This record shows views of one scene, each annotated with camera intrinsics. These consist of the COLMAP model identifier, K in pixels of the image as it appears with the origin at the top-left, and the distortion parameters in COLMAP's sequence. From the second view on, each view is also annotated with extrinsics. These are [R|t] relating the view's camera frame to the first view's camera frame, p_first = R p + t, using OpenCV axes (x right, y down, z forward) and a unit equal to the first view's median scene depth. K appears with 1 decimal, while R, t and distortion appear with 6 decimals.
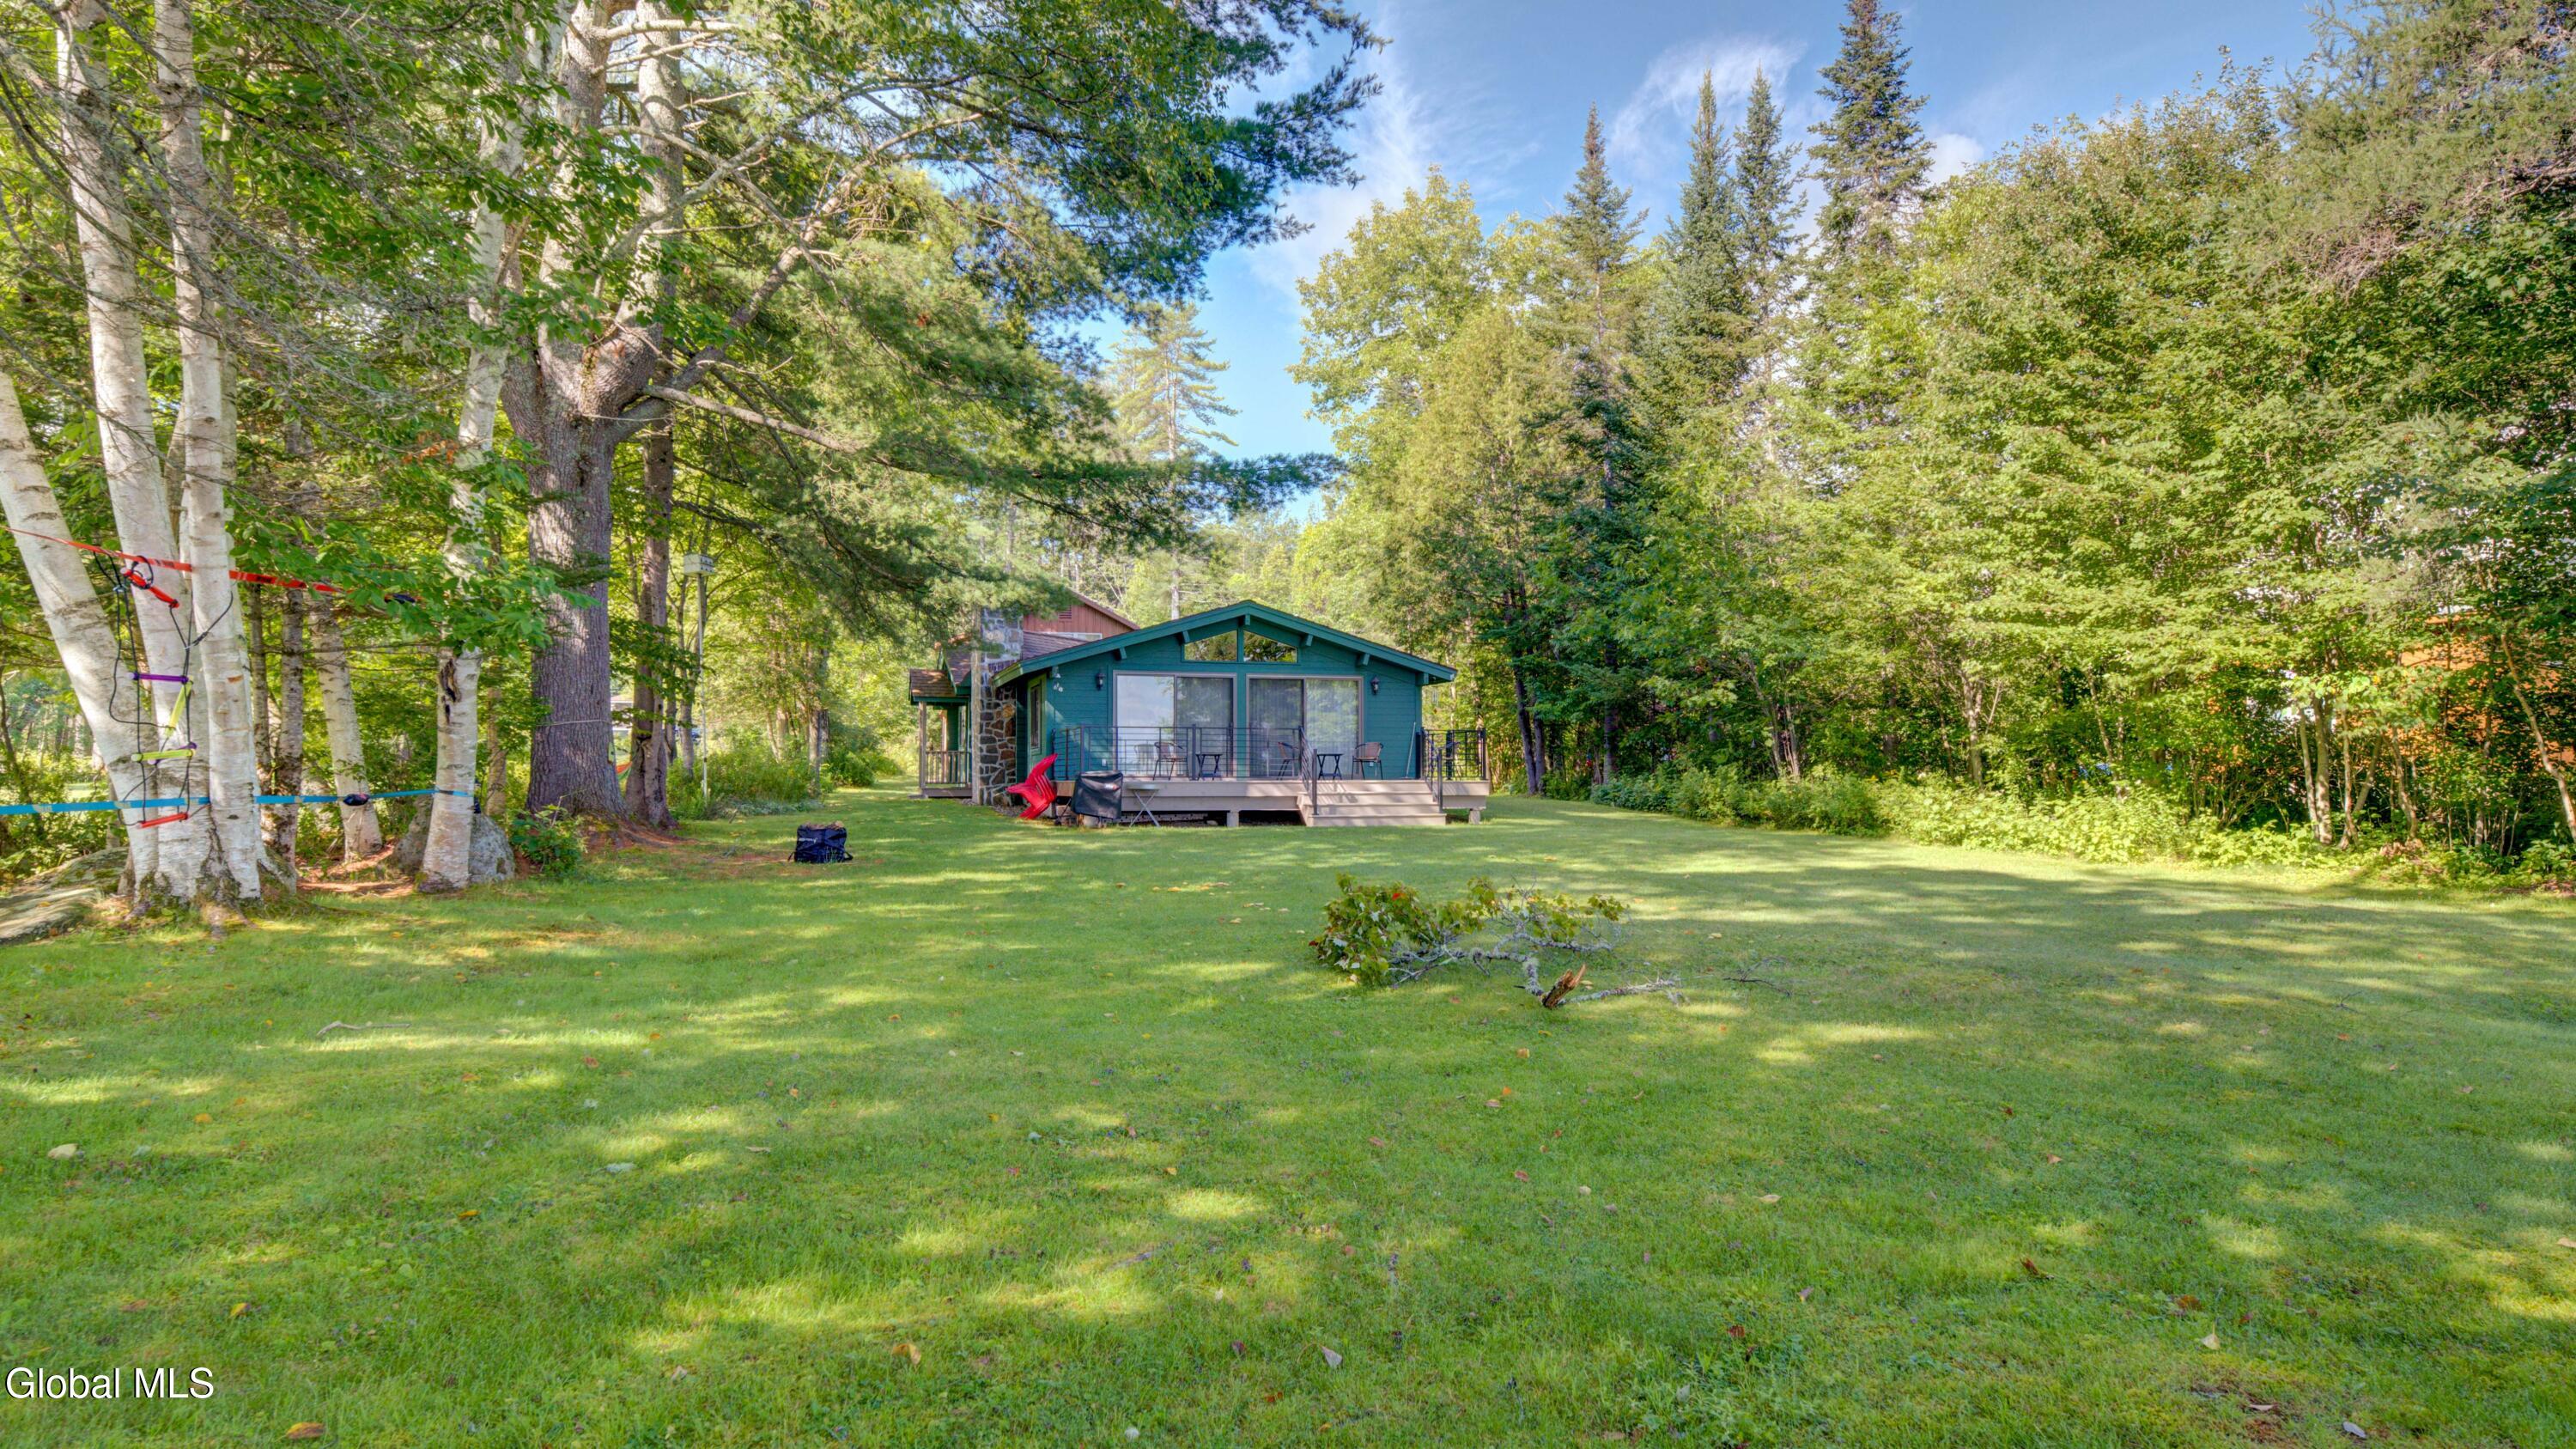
lens RADIAL K [[1608.7, 0, 1291.3], [0, 1608.7, 726.6], [0, 0, 1]] dist [0.006041, 0.000255]
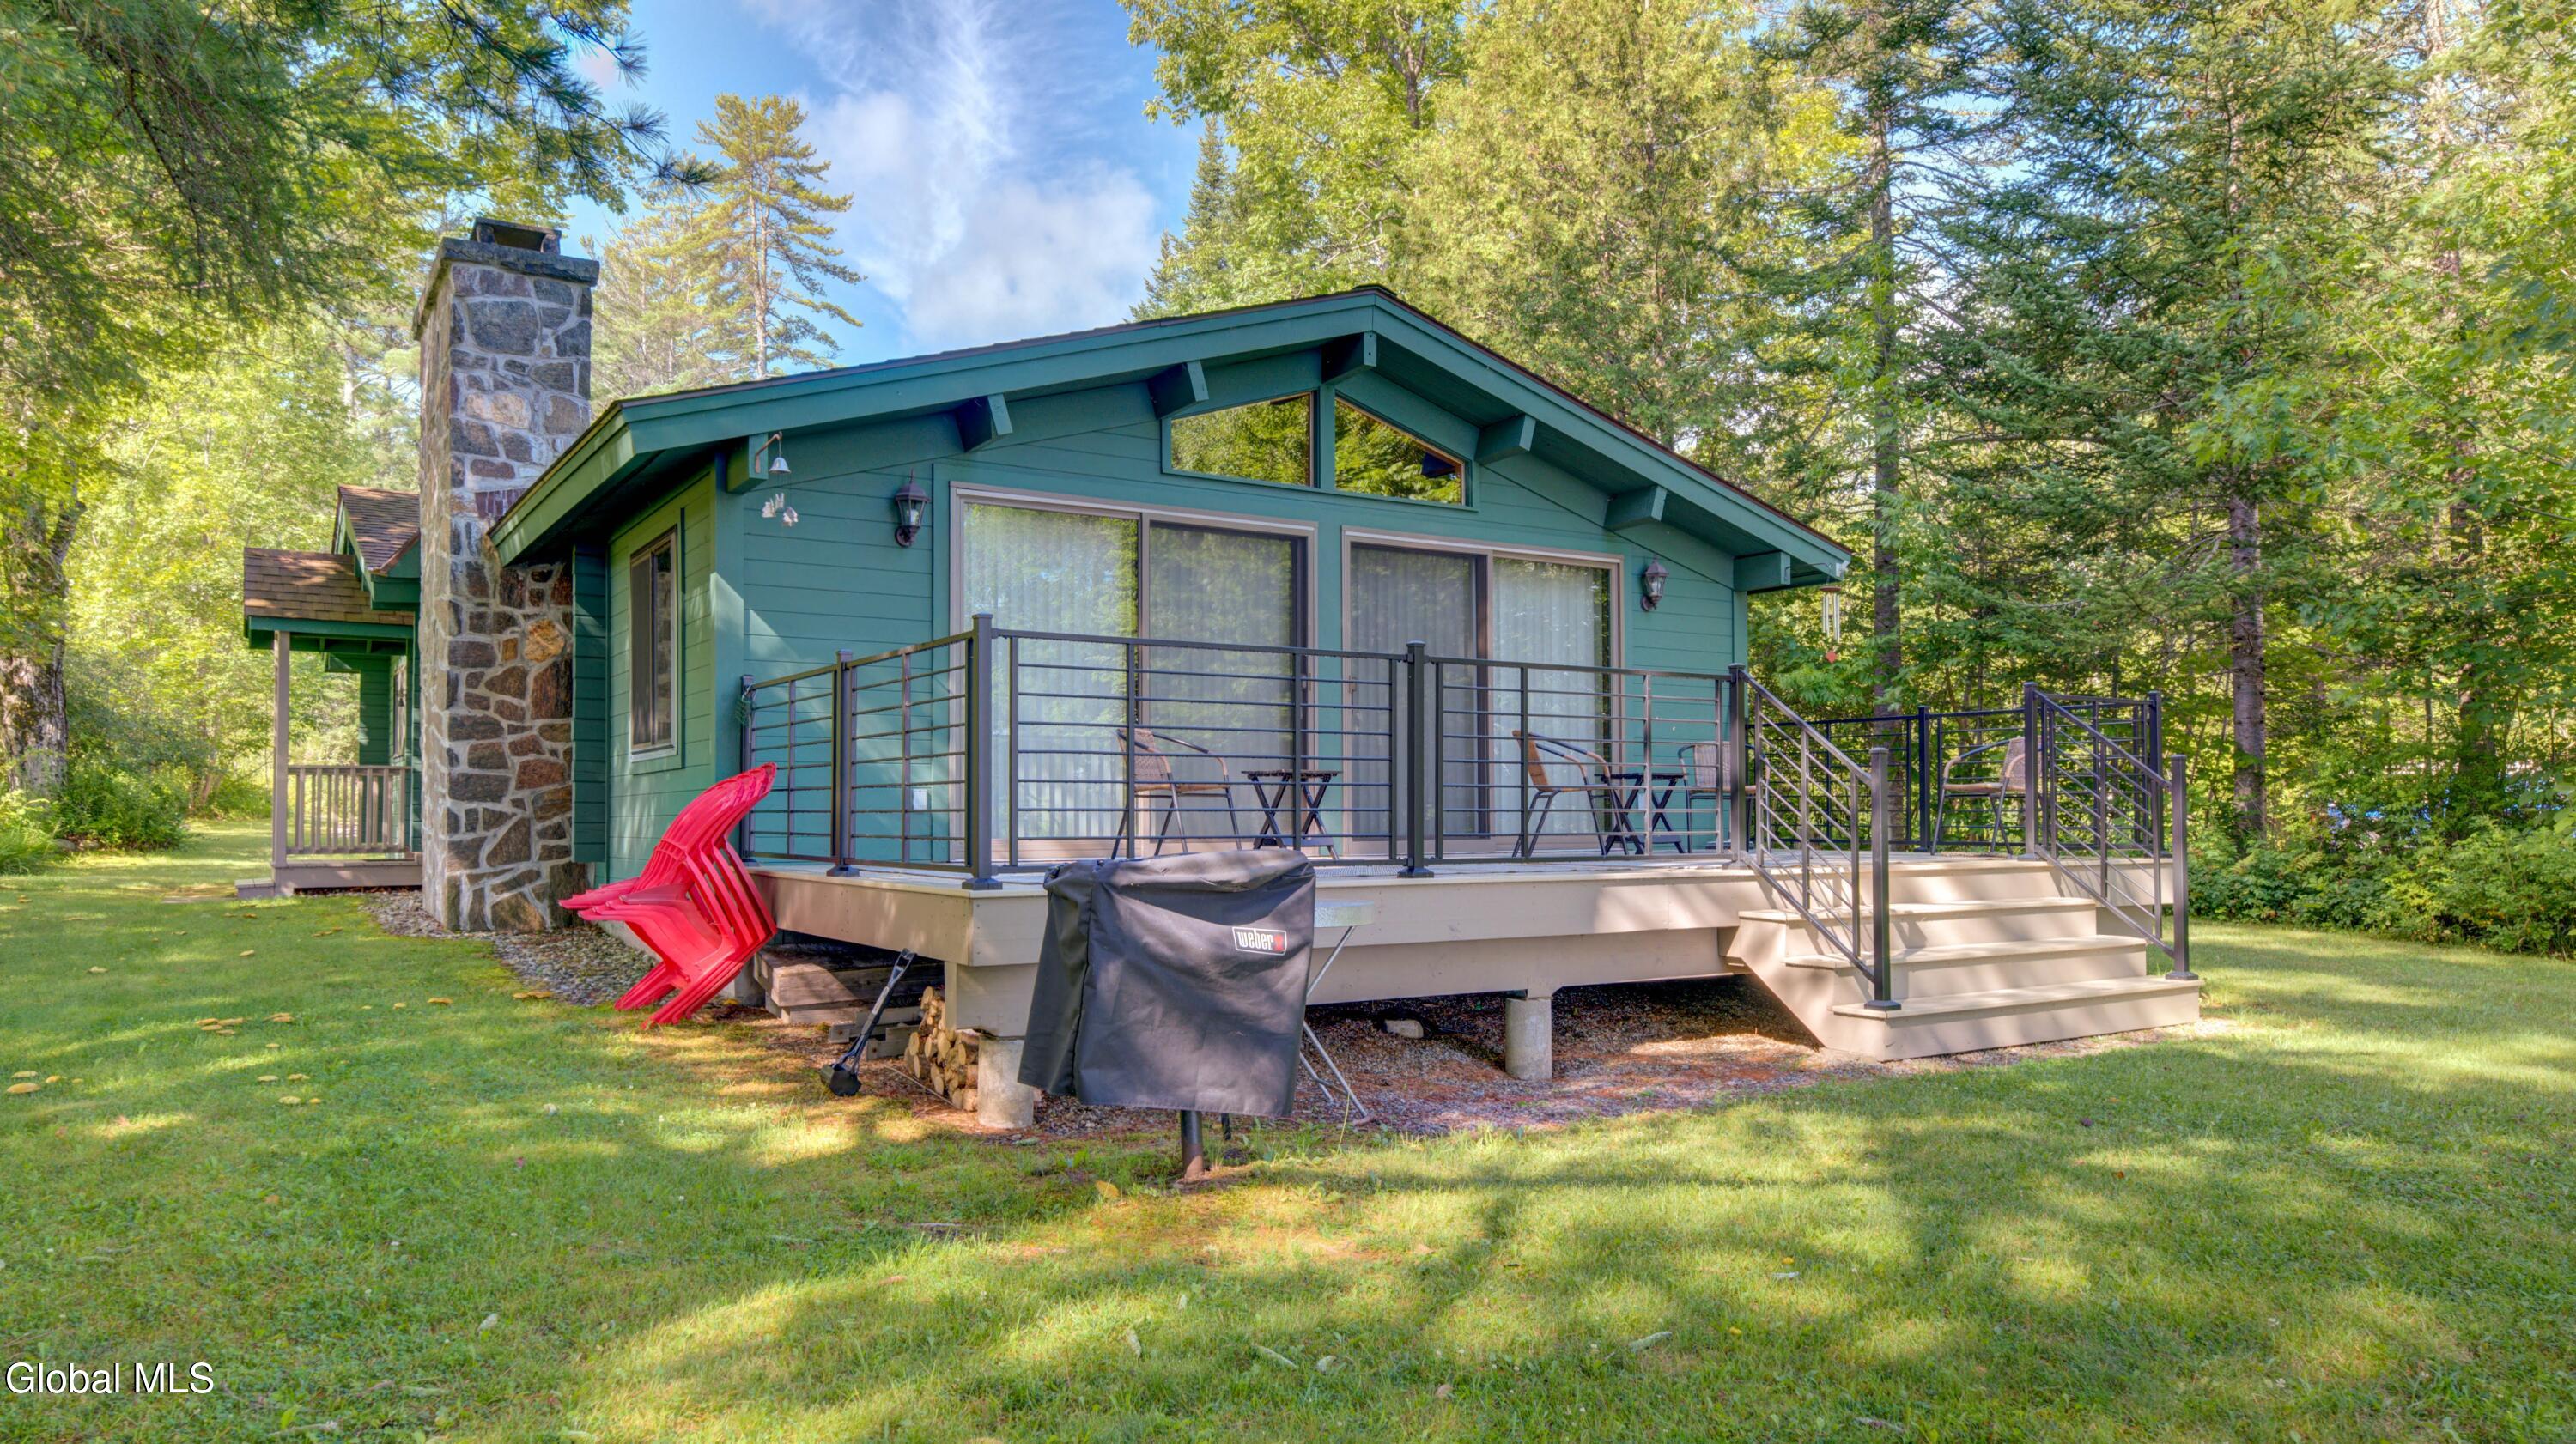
lens RADIAL K [[1686.0, 0, 1247.6], [0, 1686.0, 779.5], [0, 0, 1]] dist [0.001427, -0.000048]
pose [[0.967966, 0.004776, 0.251034, -0.127638], [-0.008047, 0.999896, 0.012006, 0.013953], [-0.250951, -0.013642, 0.967904, 0.654868]]
